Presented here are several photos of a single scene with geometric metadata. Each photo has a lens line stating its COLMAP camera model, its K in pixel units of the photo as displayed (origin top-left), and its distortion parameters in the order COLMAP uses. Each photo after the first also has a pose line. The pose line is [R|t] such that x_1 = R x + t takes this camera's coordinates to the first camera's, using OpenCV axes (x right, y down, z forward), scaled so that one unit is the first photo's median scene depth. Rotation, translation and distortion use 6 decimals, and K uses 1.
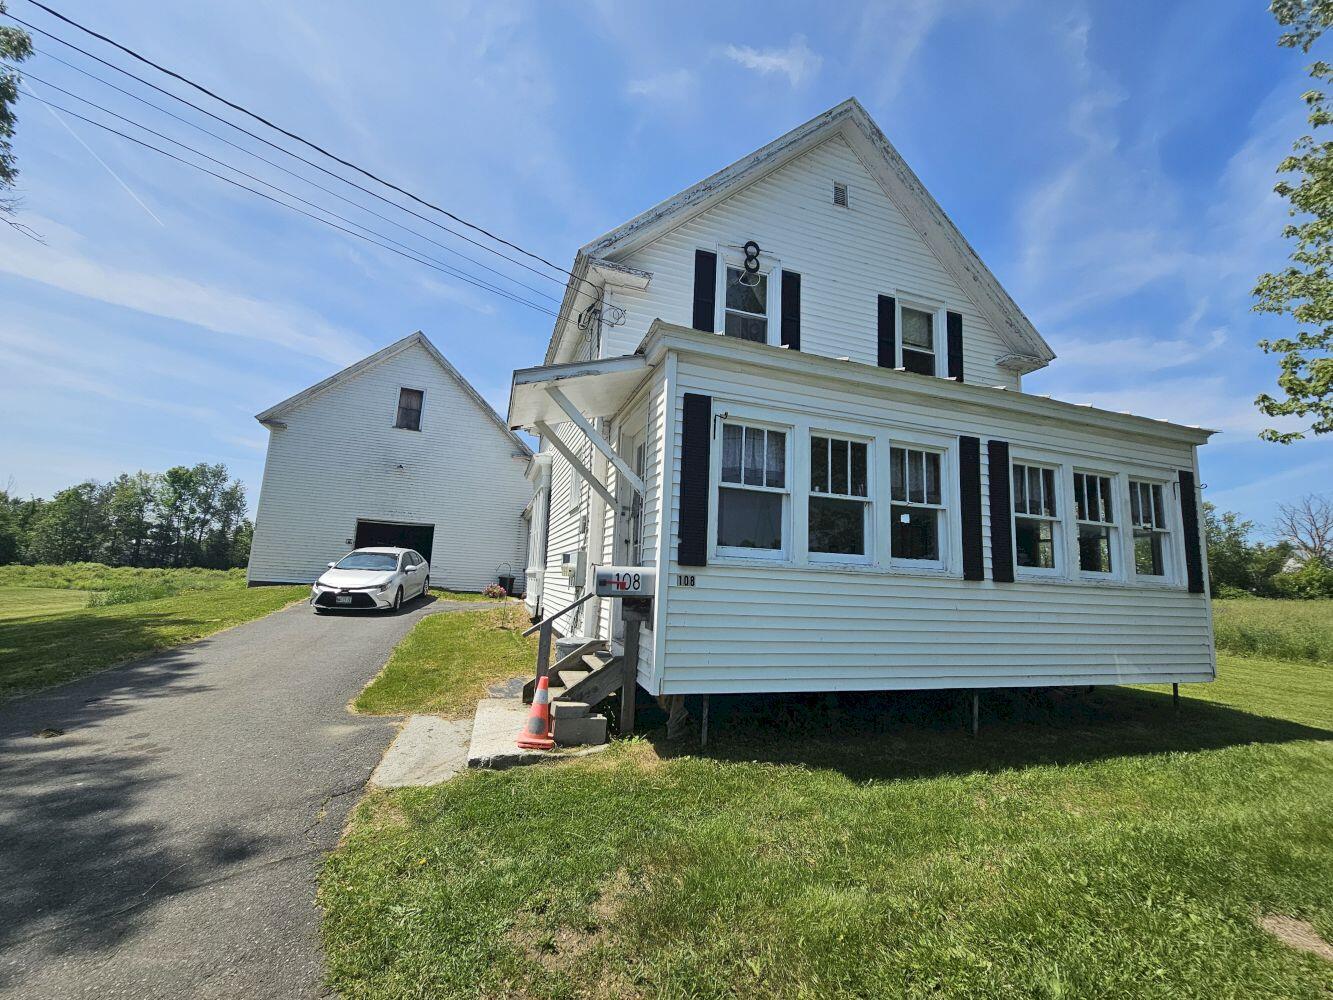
lens RADIAL K [[551.5, 0, 663.6], [0, 551.5, 507.9], [0, 0, 1]] dist [-0.000184, 0.000282]
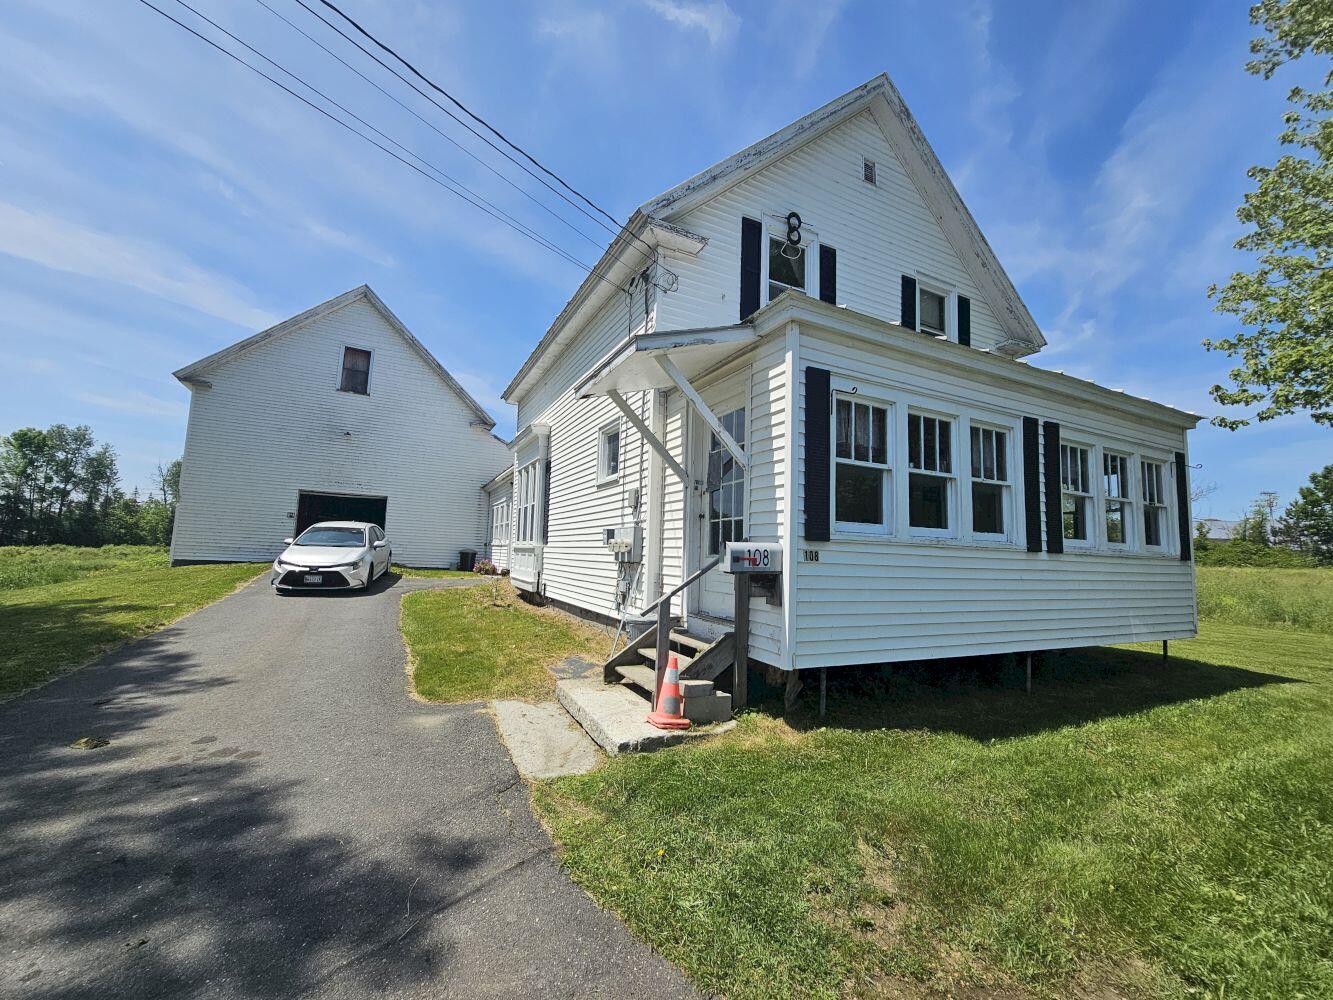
lens RADIAL K [[551.5, 0, 663.6], [0, 551.5, 507.9], [0, 0, 1]] dist [-0.000184, 0.000282]
pose [[0.989980, 0.000344, 0.141206, -0.250019], [-0.007367, 0.998761, 0.049214, -0.001800], [-0.141014, -0.049761, 0.988756, 0.035277]]
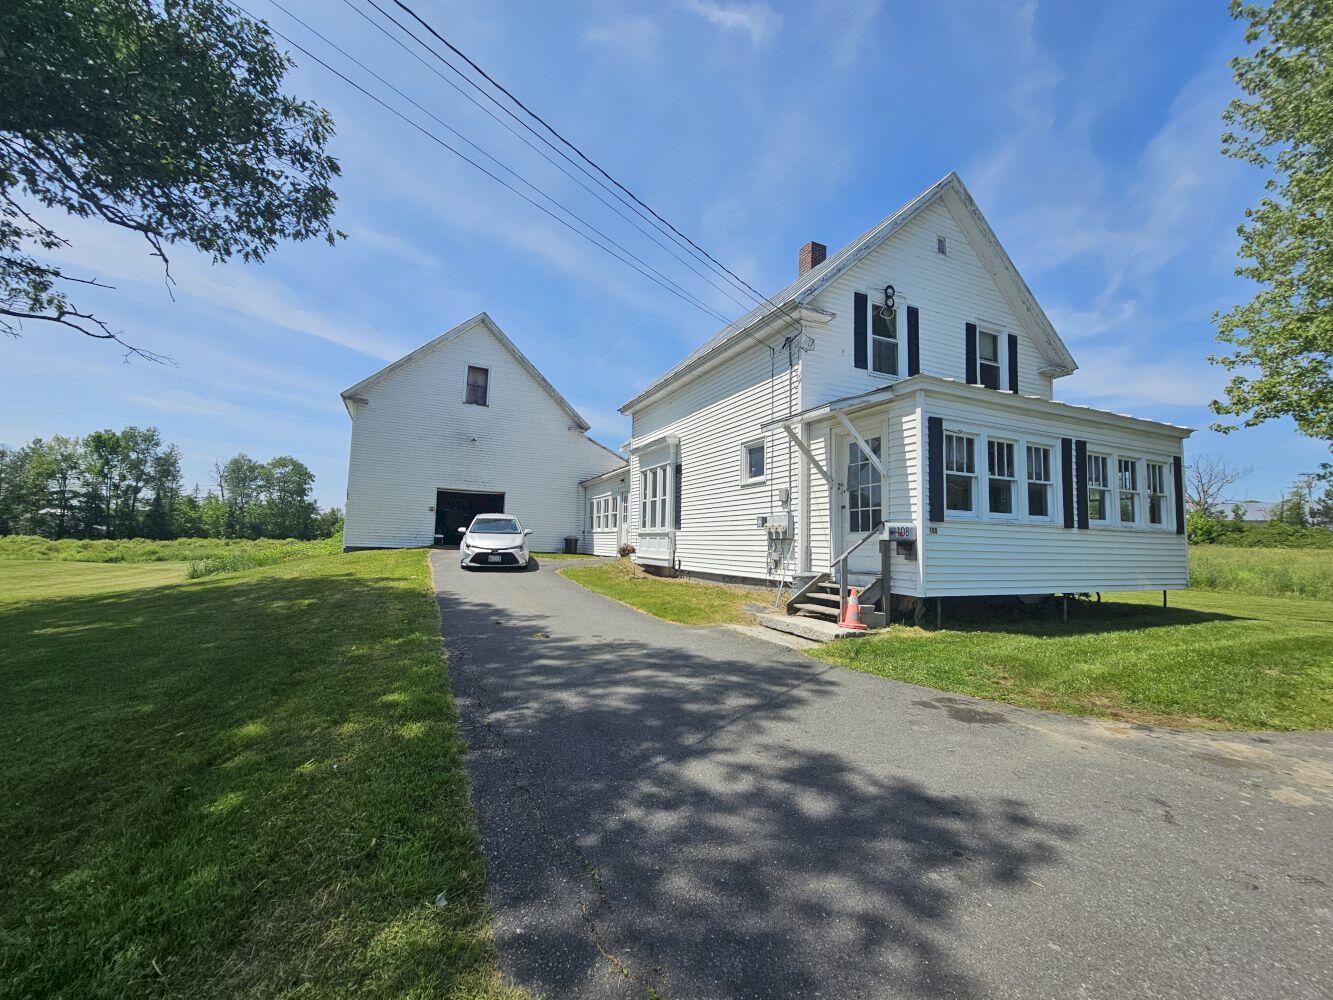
lens RADIAL K [[556.2, 0, 660.7], [0, 556.2, 508.2], [0, 0, 1]] dist [-0.001897, 0.000295]
pose [[0.994475, -0.014975, 0.103902, -0.654579], [0.007670, 0.997492, 0.070361, -0.041825], [-0.104695, -0.069176, 0.992096, -0.400670]]
